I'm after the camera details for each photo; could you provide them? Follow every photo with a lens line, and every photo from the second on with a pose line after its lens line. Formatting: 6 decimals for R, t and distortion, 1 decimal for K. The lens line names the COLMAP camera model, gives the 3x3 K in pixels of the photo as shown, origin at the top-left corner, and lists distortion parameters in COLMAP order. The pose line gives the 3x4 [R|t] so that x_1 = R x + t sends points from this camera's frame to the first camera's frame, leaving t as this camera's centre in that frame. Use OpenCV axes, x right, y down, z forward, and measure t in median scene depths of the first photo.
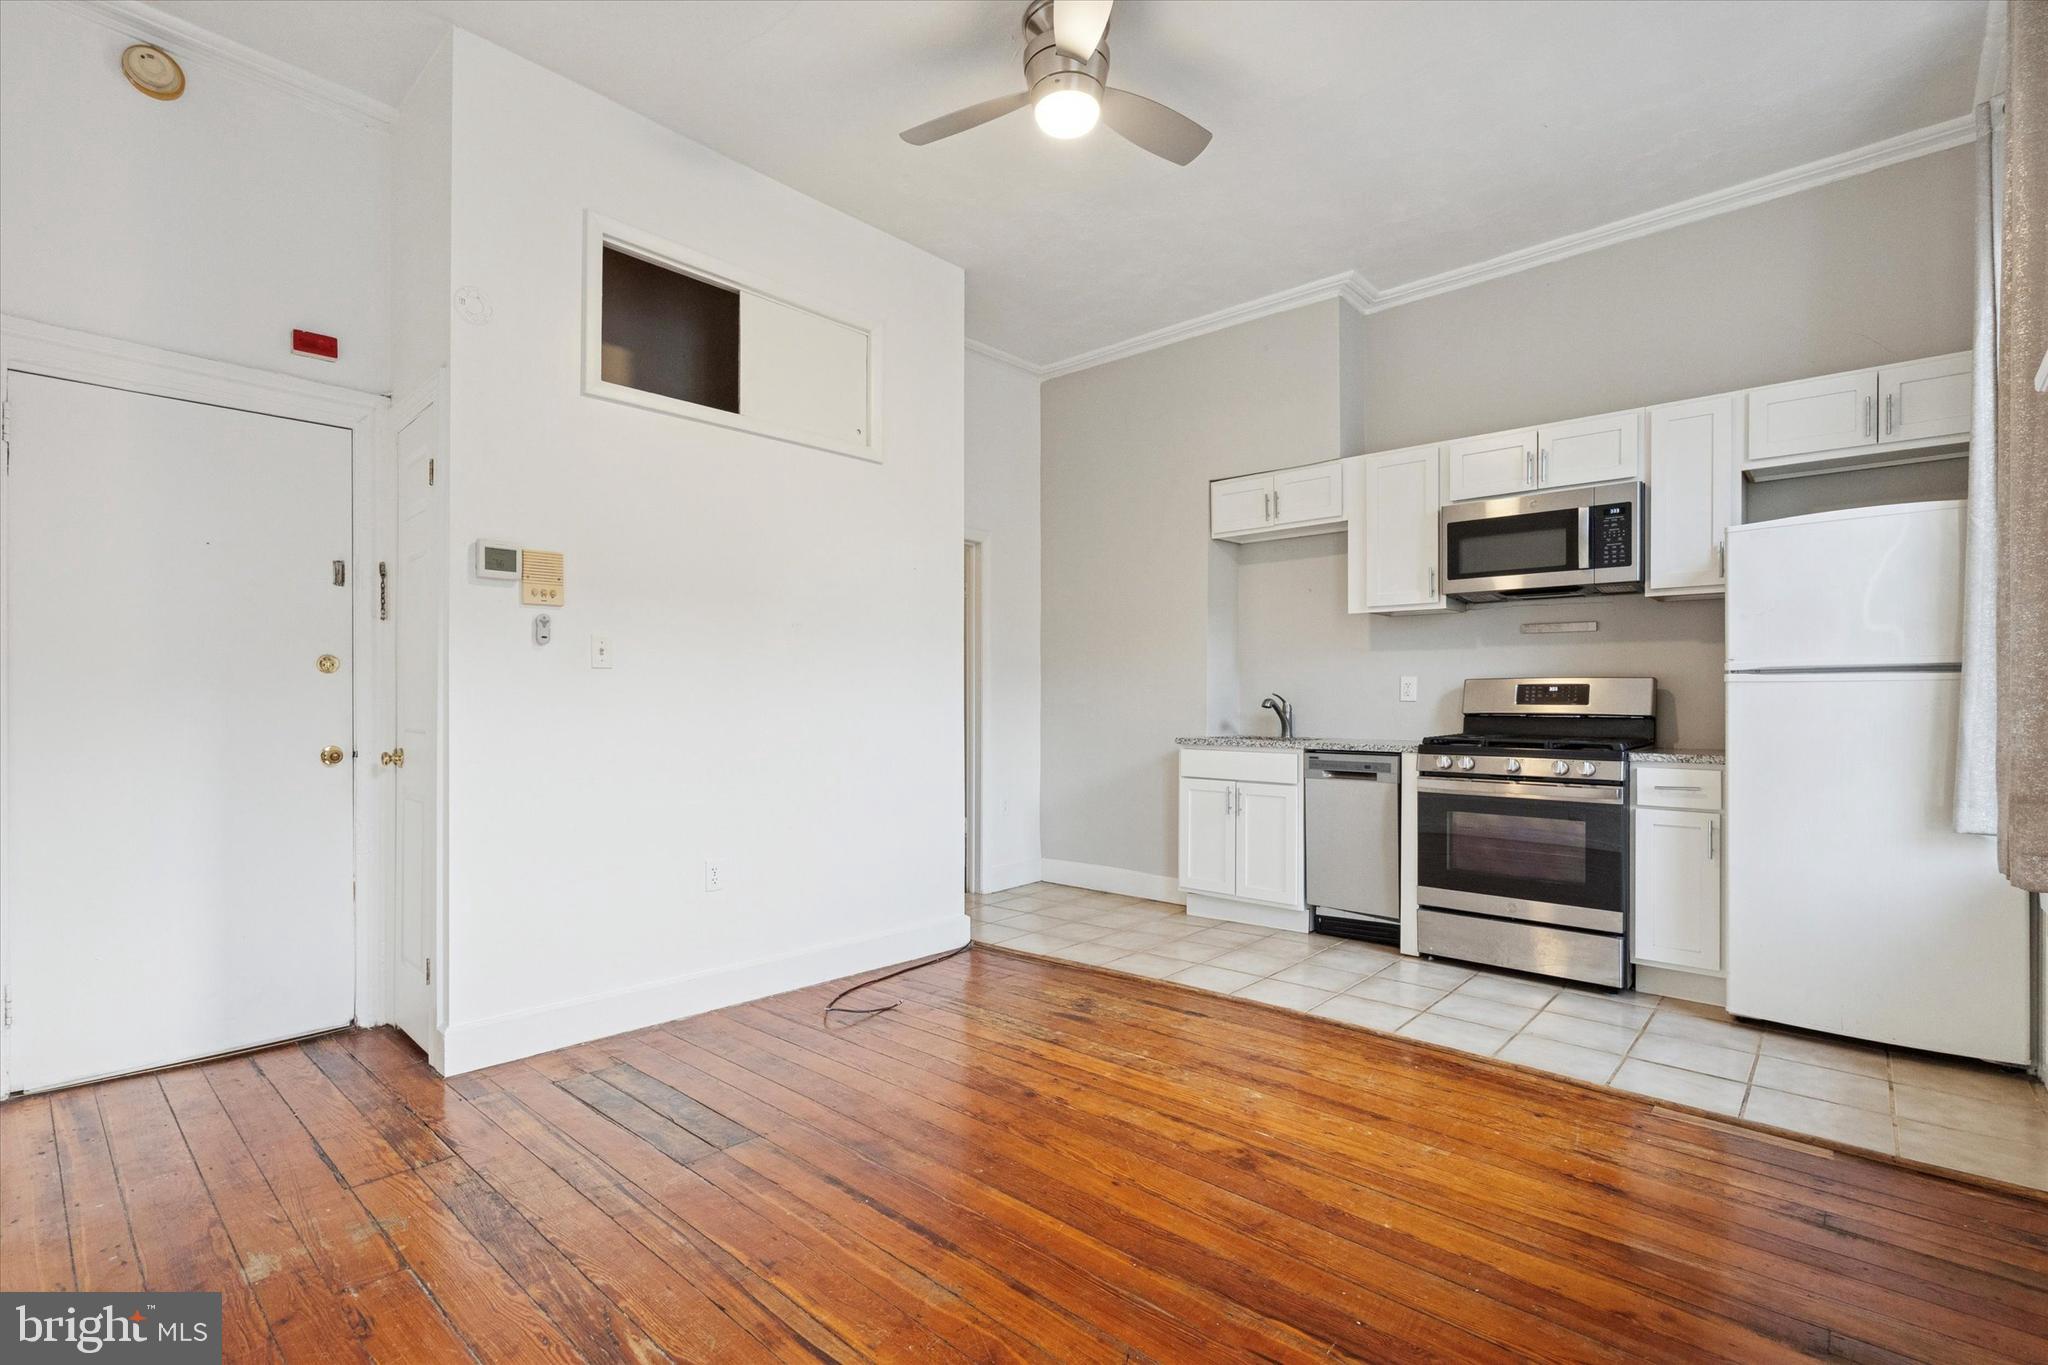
lens RADIAL K [[939.9, 0, 1018.9], [0, 939.9, 697.9], [0, 0, 1]] dist [-0.007936, 0.003424]
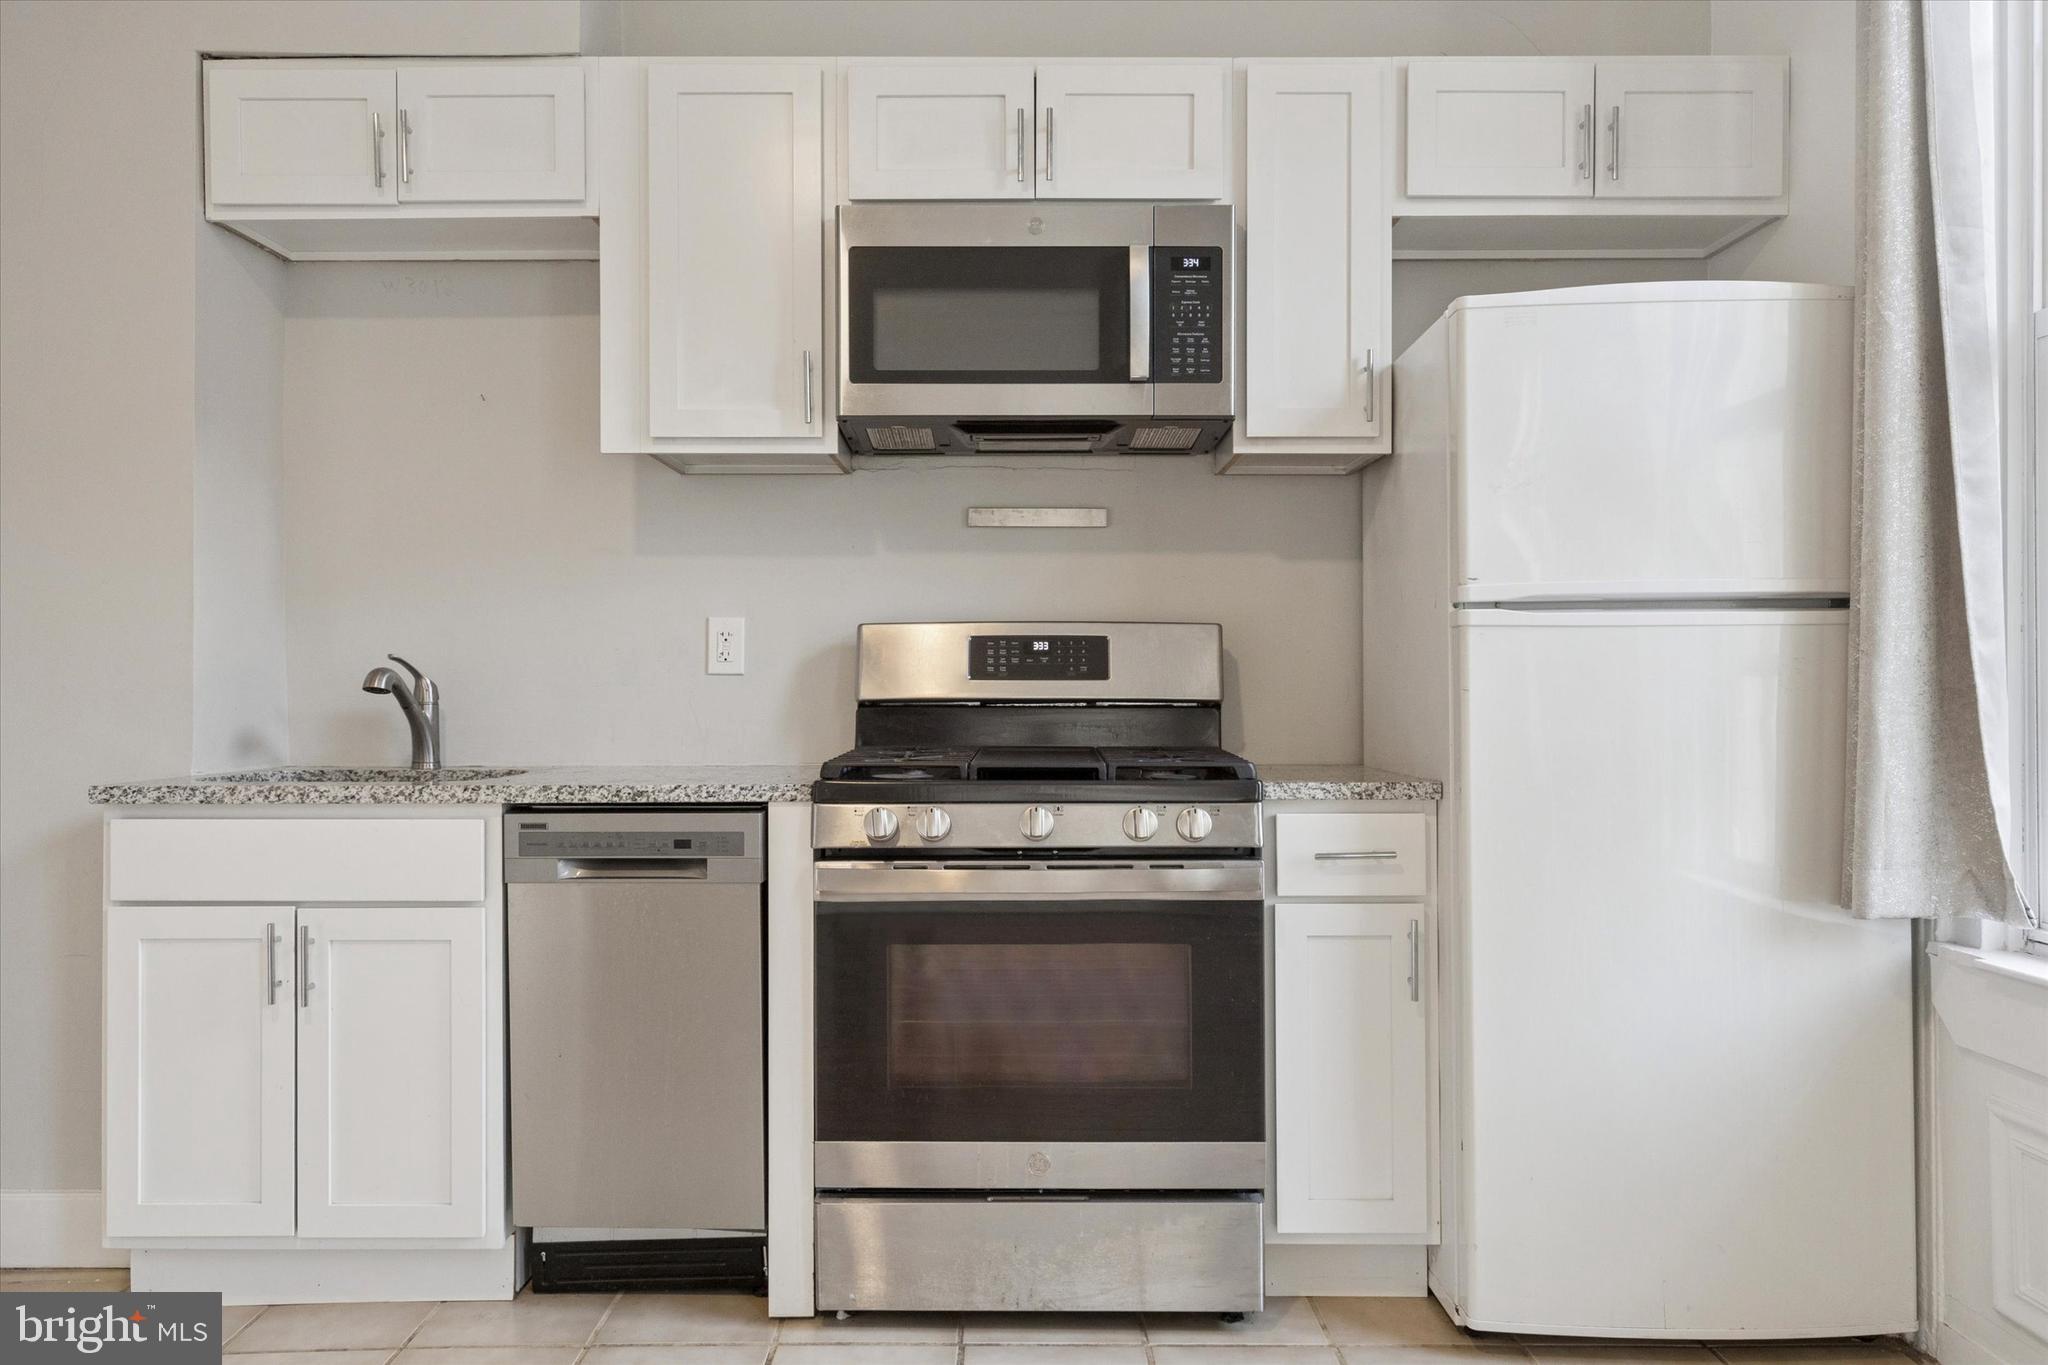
lens RADIAL K [[1452.0, 0, 1006.3], [0, 1452.0, 679.2], [0, 0, 1]] dist [0.006217, 0.001796]
pose [[0.743415, -0.002749, 0.668825, 0.080283], [0.002697, 0.999996, 0.001113, 0.006516], [-0.668825, 0.000977, 0.743419, 0.511716]]
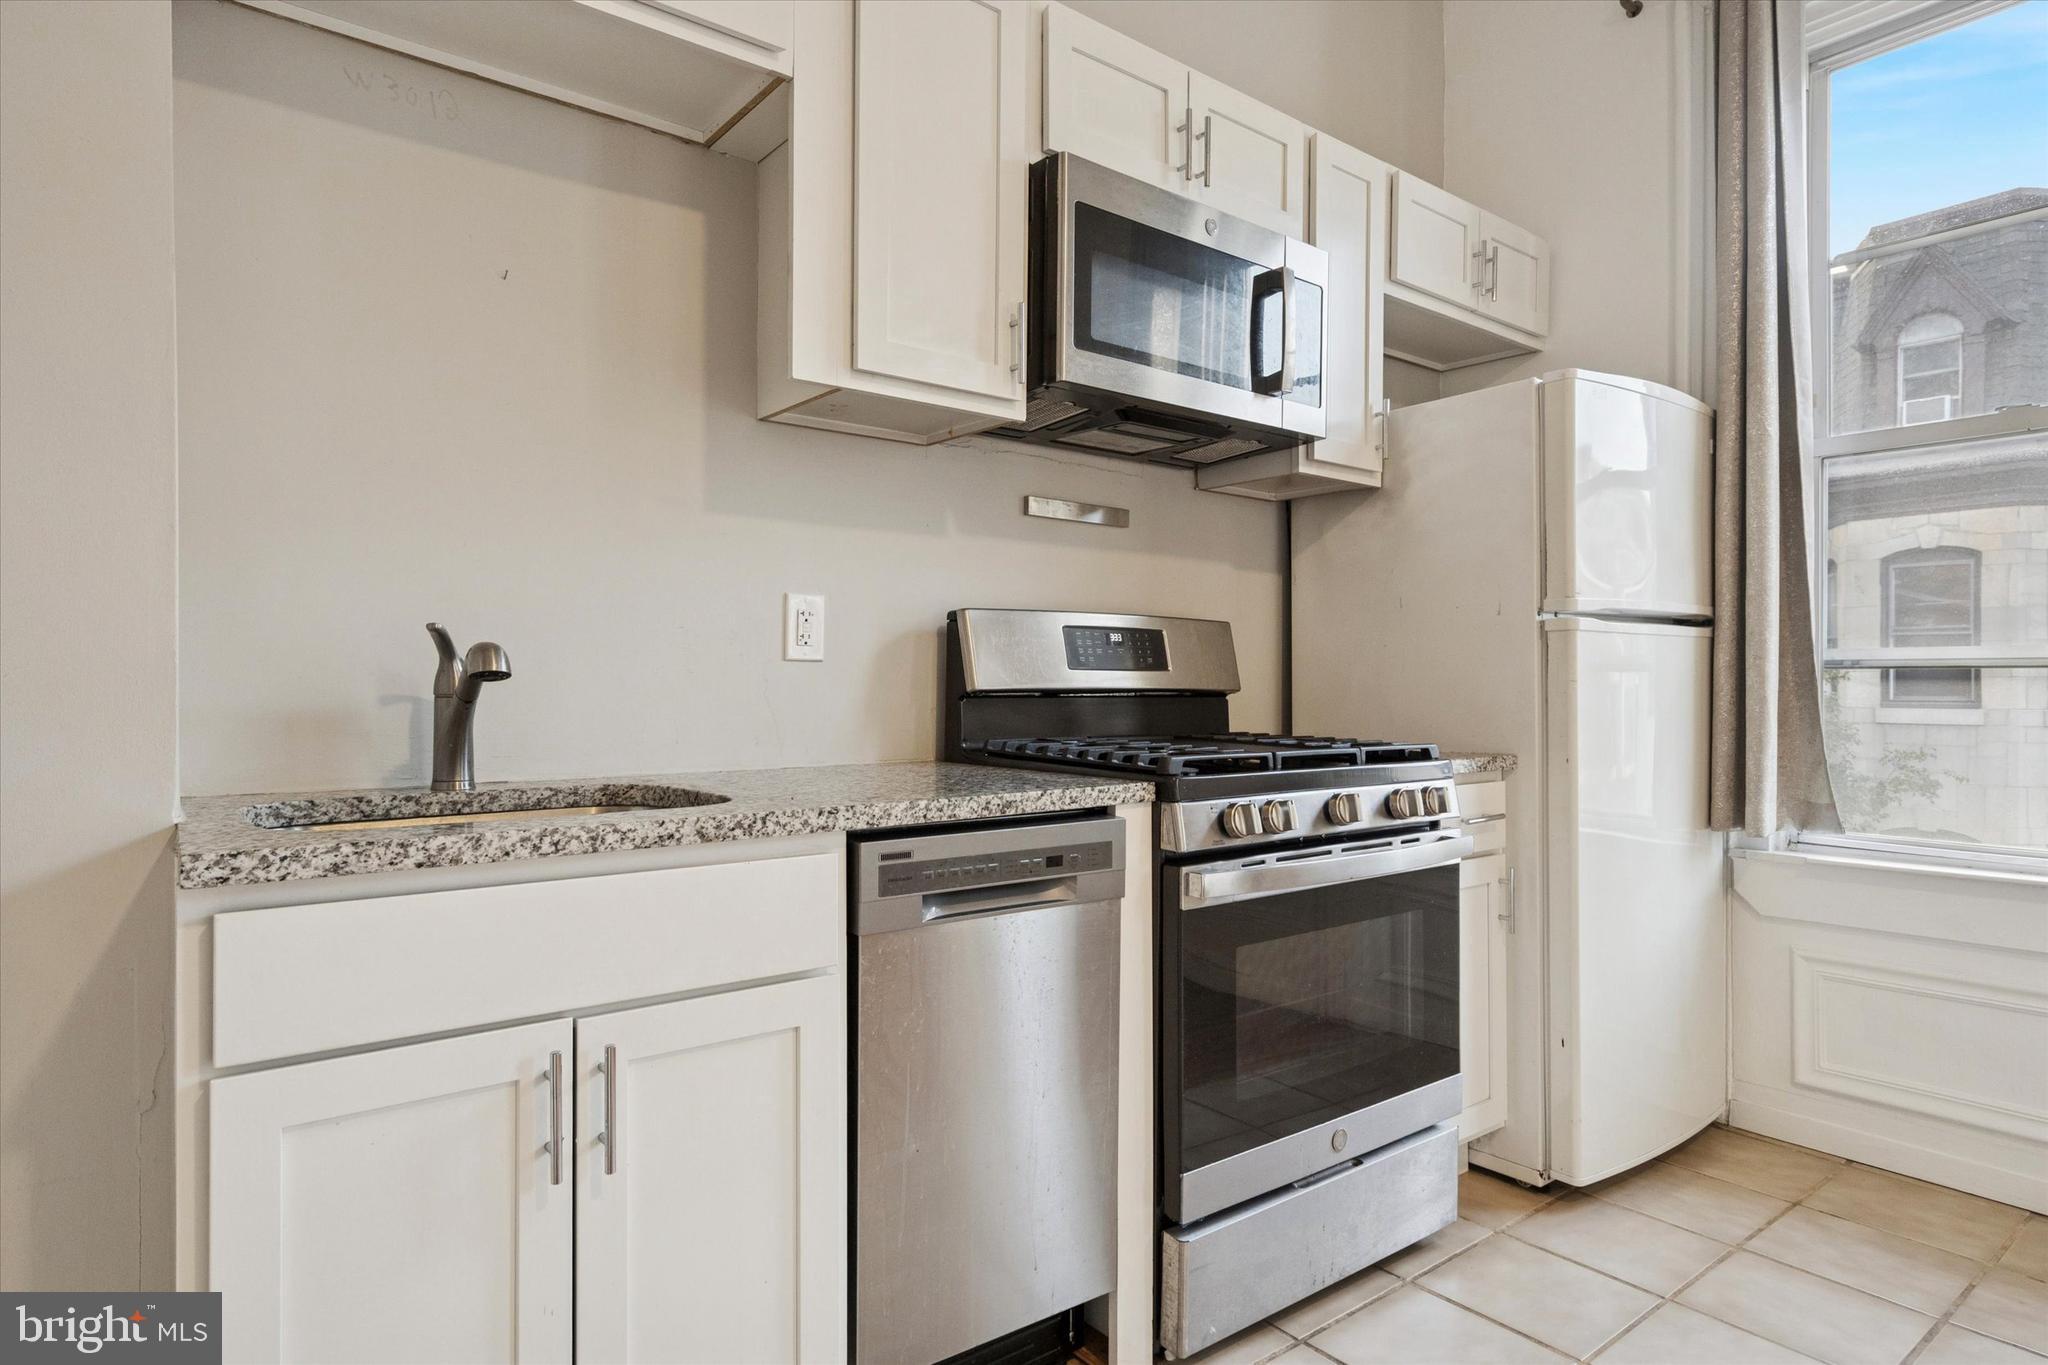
lens RADIAL K [[1142.7, 0, 998.3], [0, 1142.7, 677.5], [0, 0, 1]] dist [0.001409, 0.003336]
pose [[0.173444, 0.000012, 0.984844, -0.016485], [-0.005007, 0.999987, 0.000869, 0.011462], [-0.984831, -0.005082, 0.173441, 1.031003]]
